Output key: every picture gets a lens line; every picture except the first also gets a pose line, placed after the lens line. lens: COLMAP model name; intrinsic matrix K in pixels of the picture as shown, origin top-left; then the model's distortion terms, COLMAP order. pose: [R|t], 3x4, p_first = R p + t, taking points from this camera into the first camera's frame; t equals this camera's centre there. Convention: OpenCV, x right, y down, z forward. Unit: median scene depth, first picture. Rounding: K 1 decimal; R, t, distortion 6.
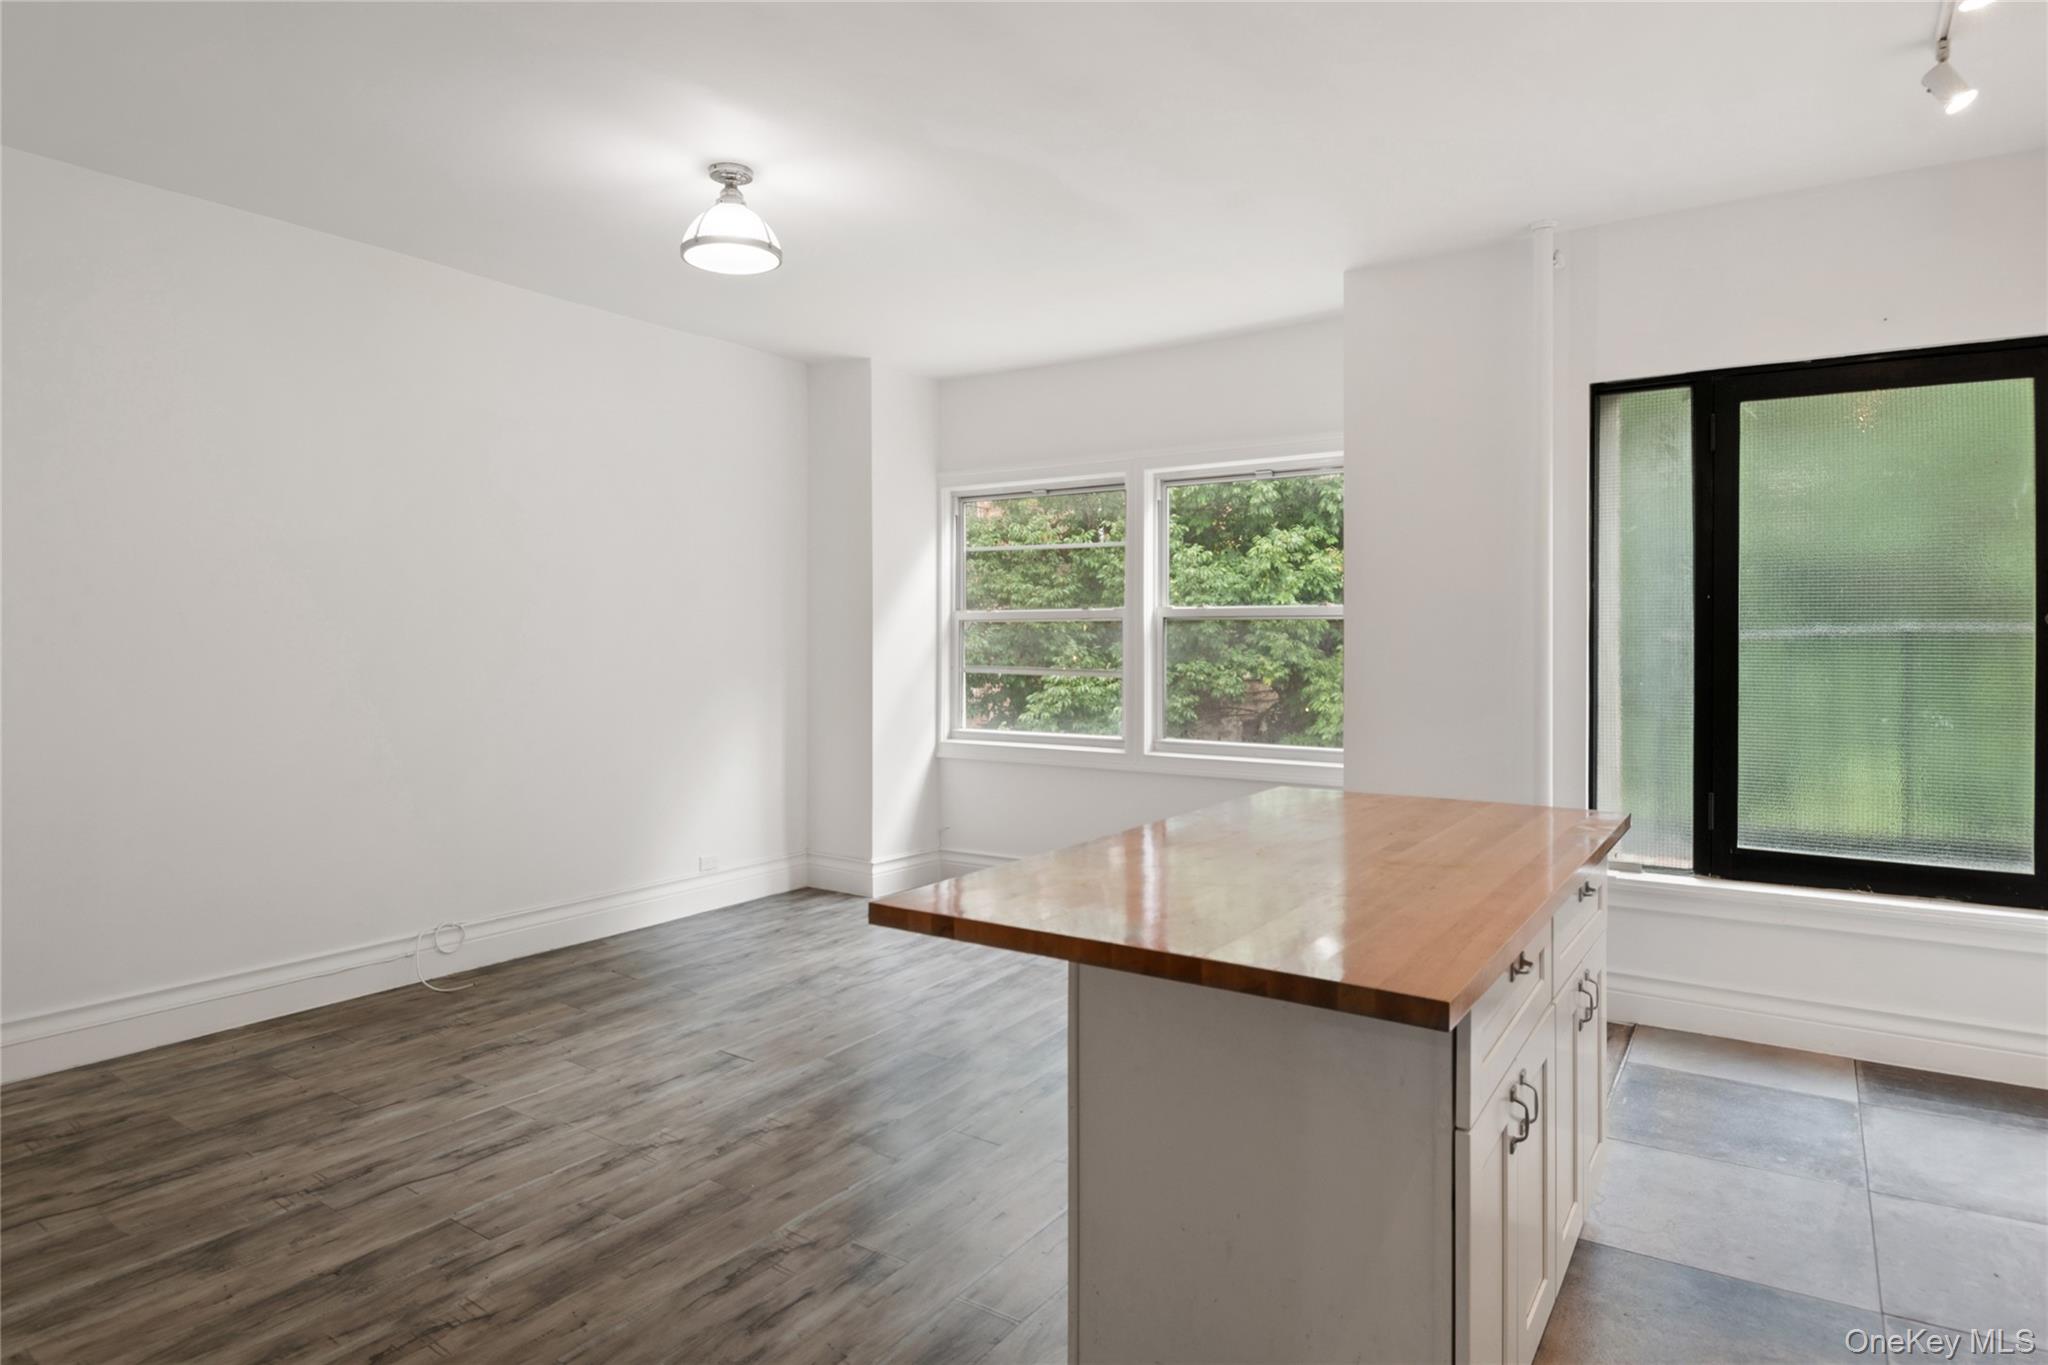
lens RADIAL K [[1137.7, 0, 1025.6], [0, 1137.7, 621.1], [0, 0, 1]] dist [0.019449, -0.031871]
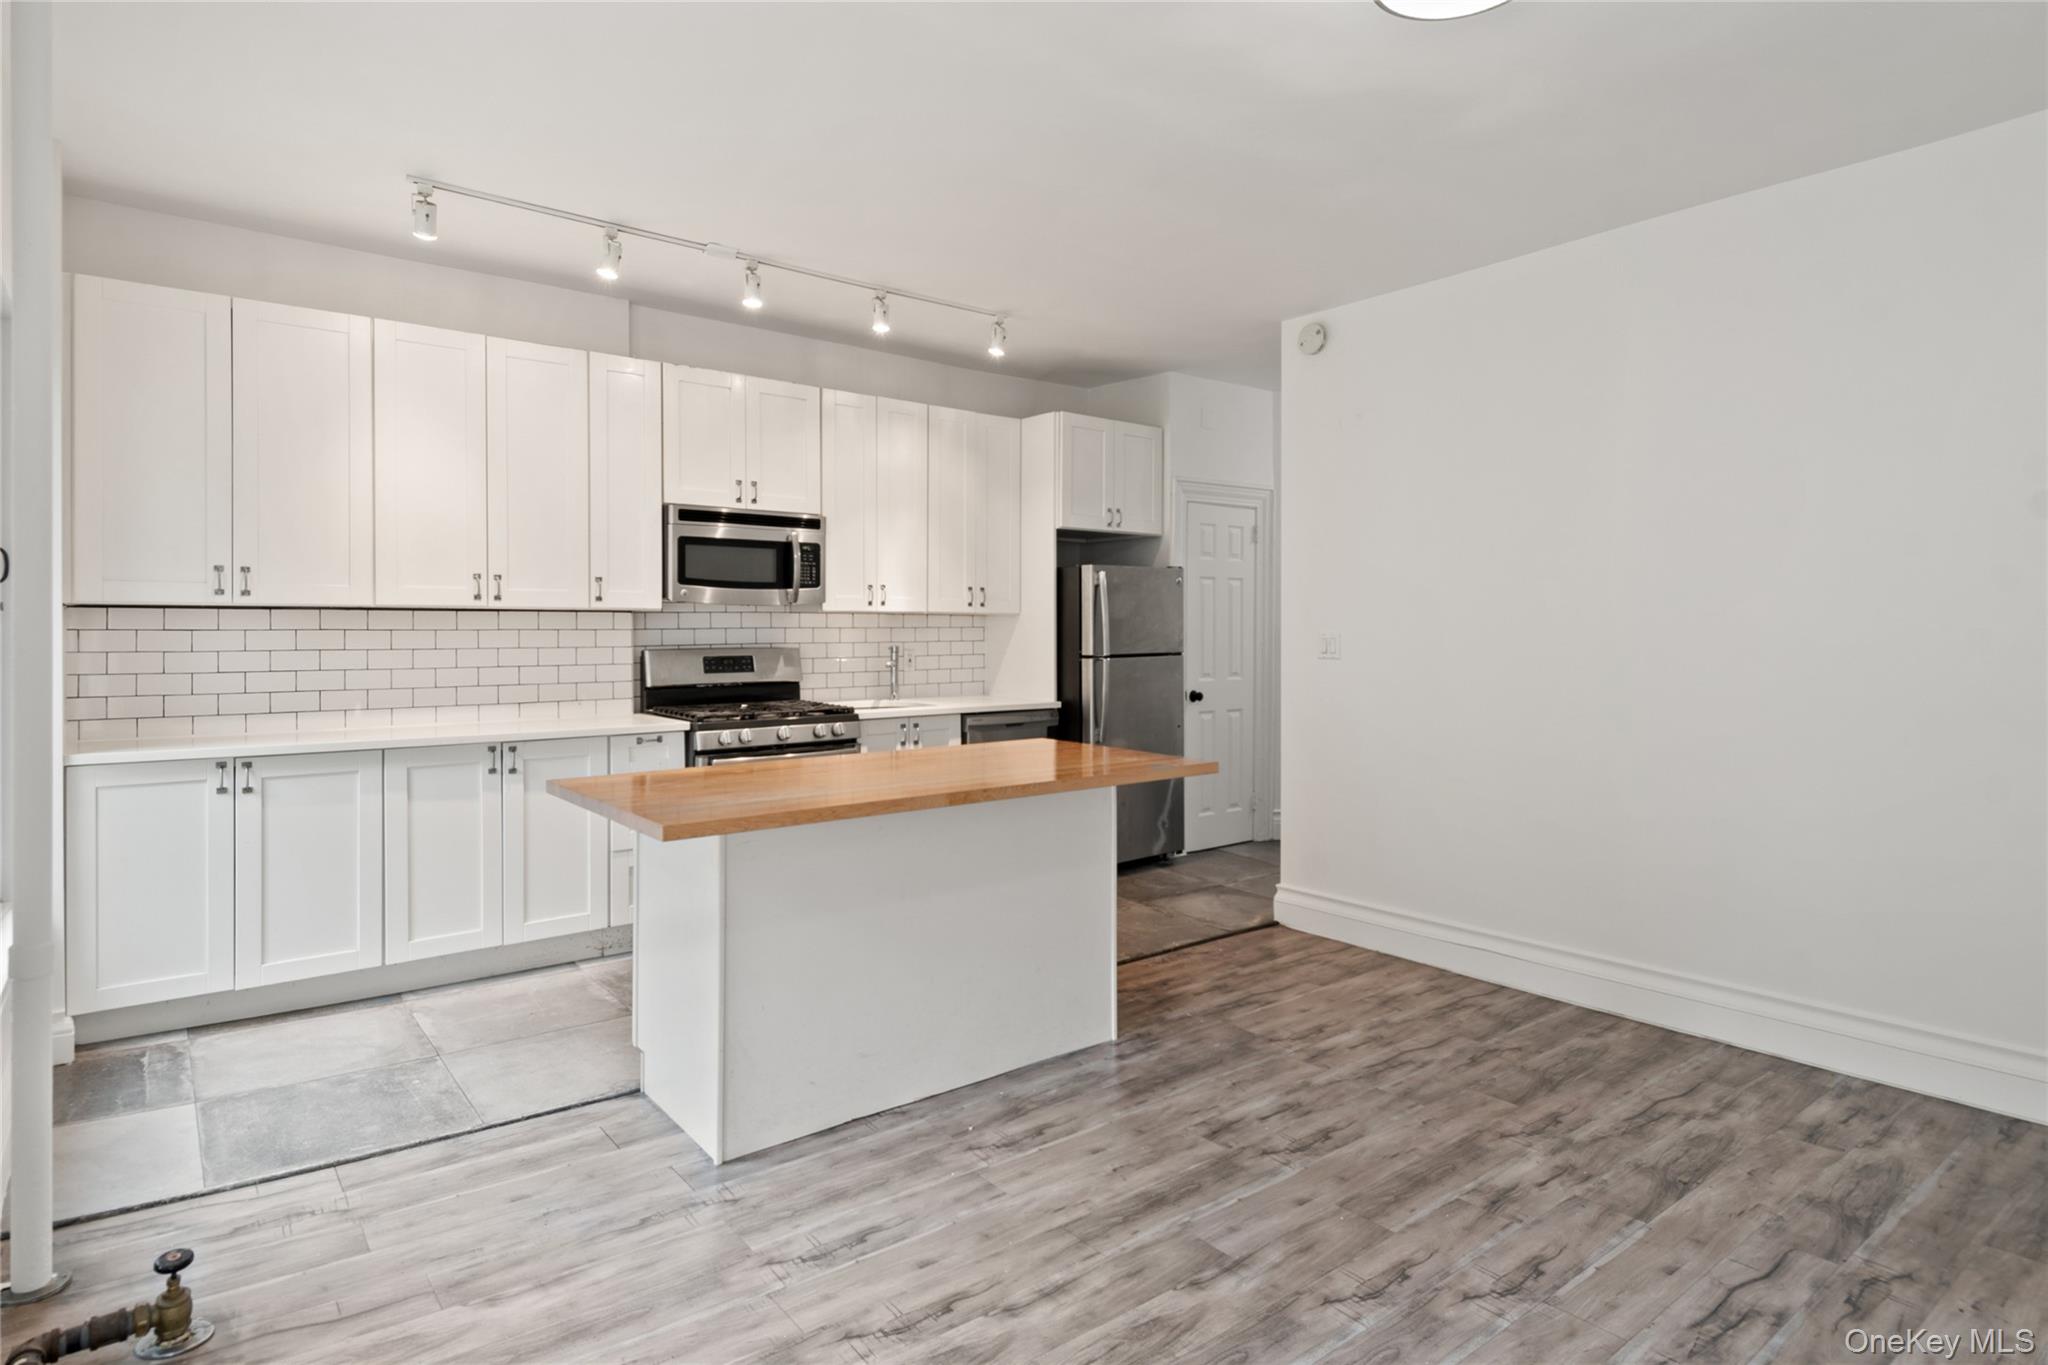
lens RADIAL K [[1095.1, 0, 1022.7], [0, 1095.1, 645.8], [0, 0, 1]] dist [0.051862, -0.027723]
pose [[-0.950028, -0.008931, 0.312038, -0.198964], [-0.008407, 0.999960, 0.003024, 0.019652], [-0.312052, 0.000249, -0.950065, 1.429042]]
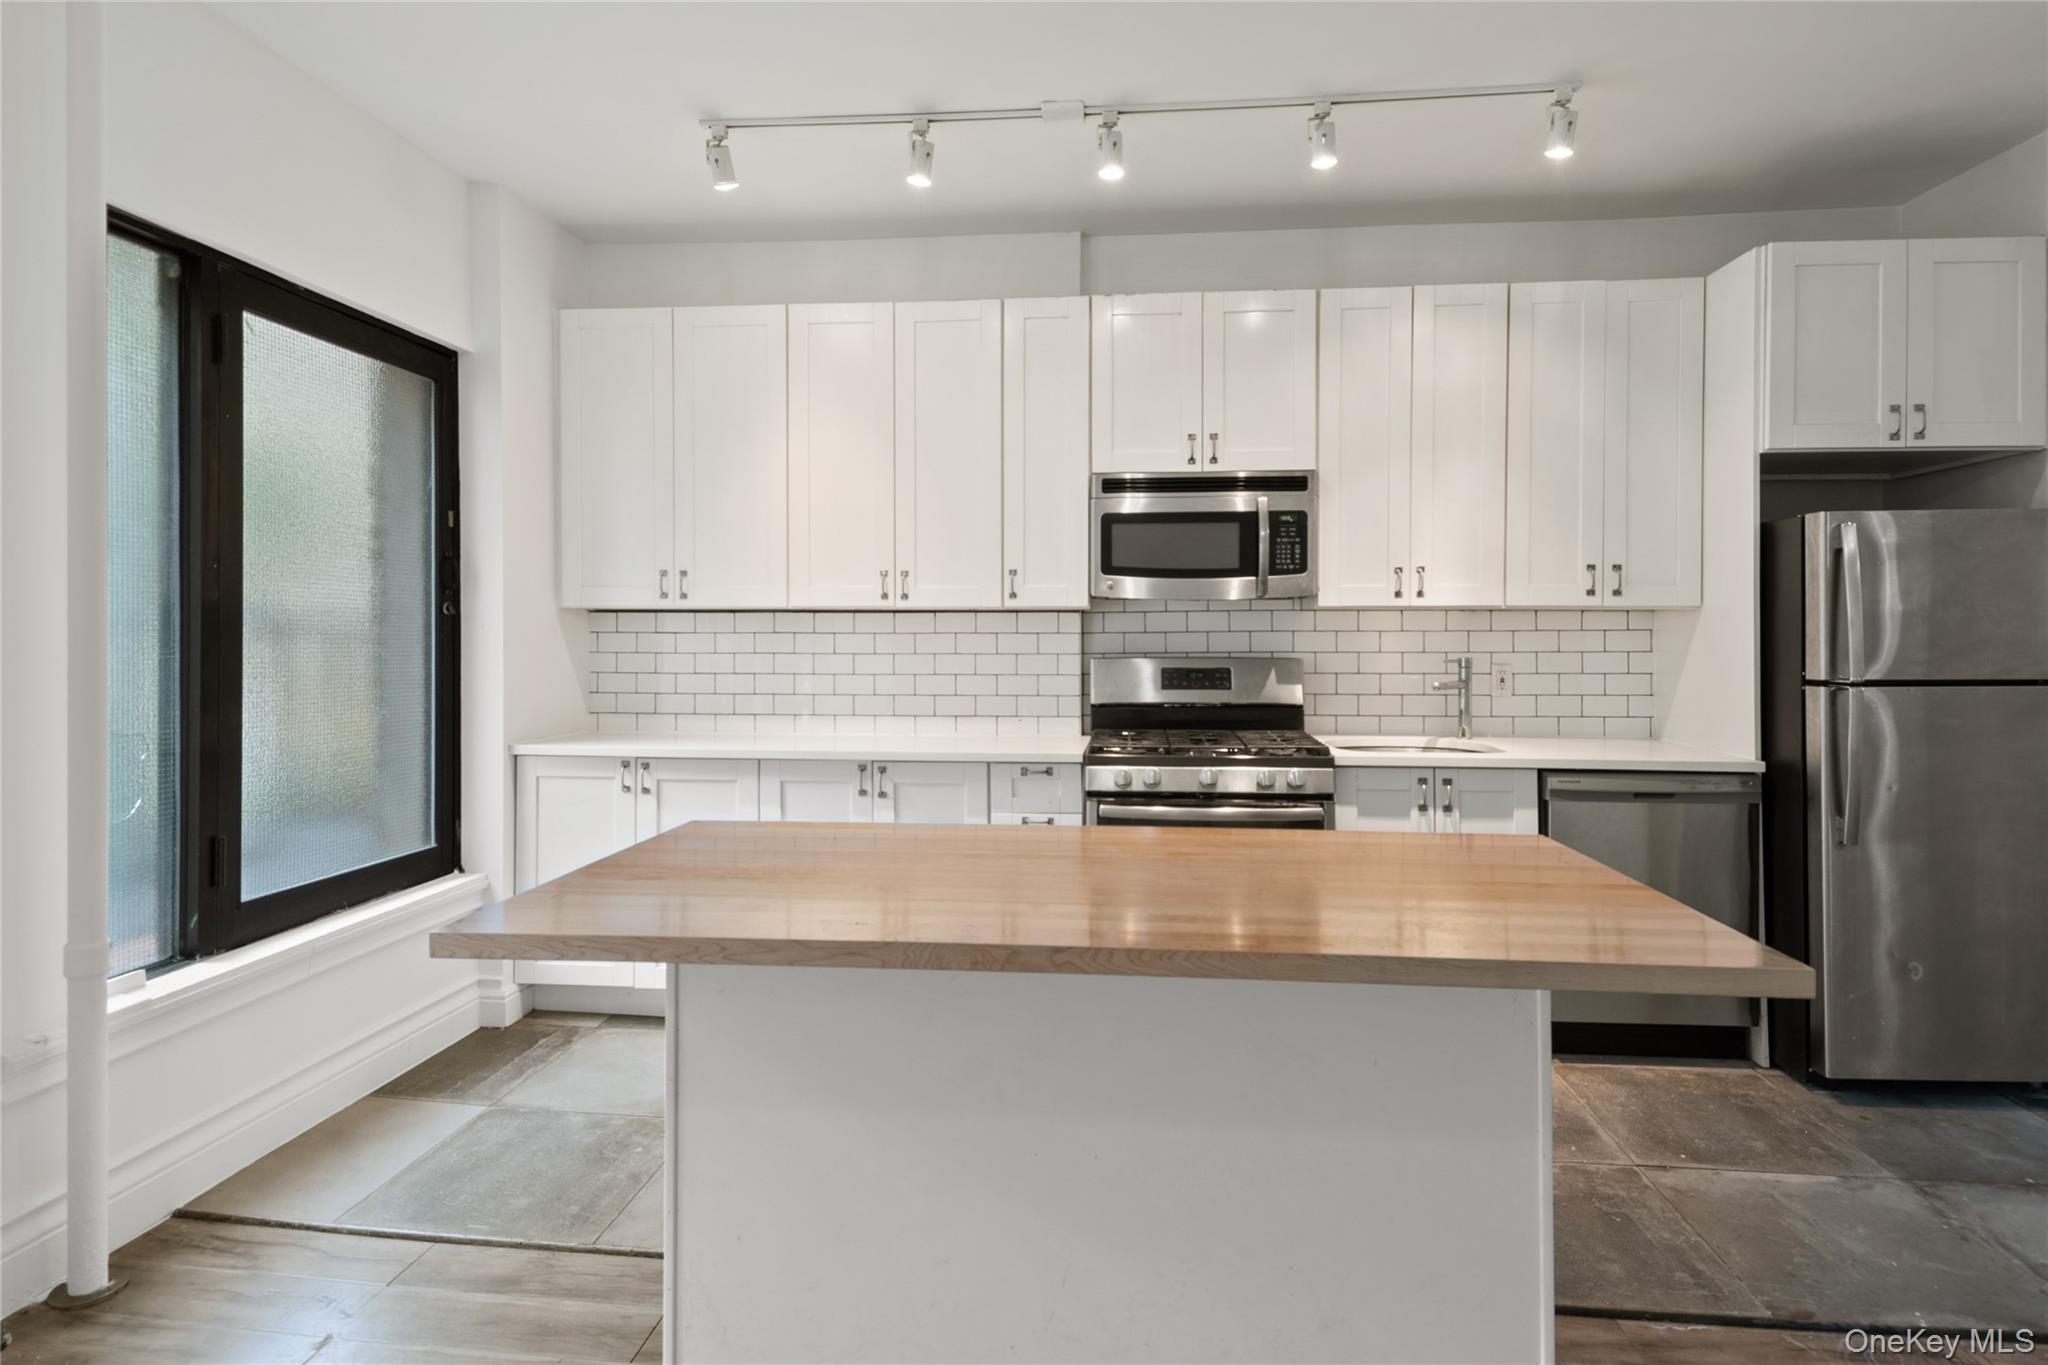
lens RADIAL K [[1095.1, 0, 1022.7], [0, 1095.1, 645.8], [0, 0, 1]] dist [0.051862, -0.027723]
pose [[-0.474287, -0.010944, 0.880302, -0.262847], [-0.016261, 0.999861, 0.003669, 0.017653], [-0.880220, -0.012575, -0.474399, 0.891283]]
